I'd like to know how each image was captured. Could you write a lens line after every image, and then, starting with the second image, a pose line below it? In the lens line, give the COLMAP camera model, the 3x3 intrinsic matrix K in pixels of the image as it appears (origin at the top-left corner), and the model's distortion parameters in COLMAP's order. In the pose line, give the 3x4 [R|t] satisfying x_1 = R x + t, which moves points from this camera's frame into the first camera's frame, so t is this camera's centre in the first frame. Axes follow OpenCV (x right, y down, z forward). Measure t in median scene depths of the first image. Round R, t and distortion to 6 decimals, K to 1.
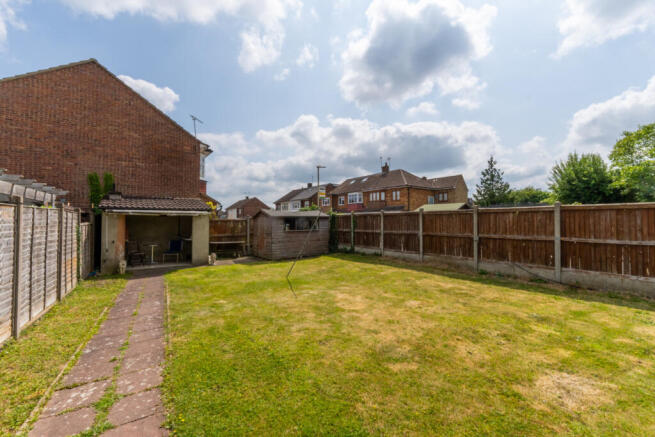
lens RADIAL K [[281.5, 0, 331.7], [0, 281.5, 217.7], [0, 0, 1]] dist [0.000321, 0.000057]
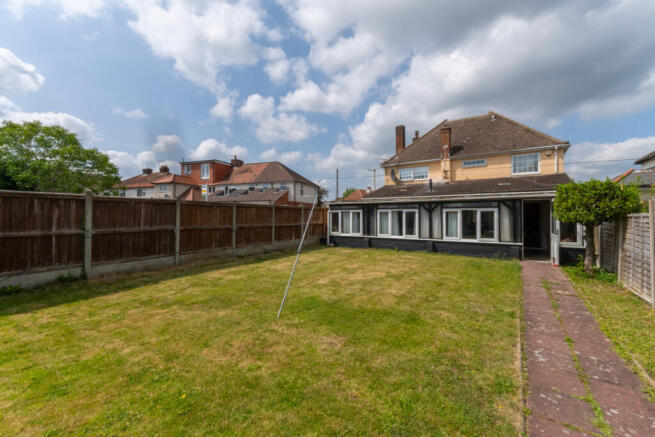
lens RADIAL K [[281.5, 0, 331.7], [0, 281.5, 217.7], [0, 0, 1]] dist [0.000321, 0.000057]
pose [[-0.429301, -0.009794, 0.903109, -0.589782], [-0.018767, 0.999822, 0.001921, 0.018931], [-0.902967, -0.016124, -0.429408, 1.008629]]
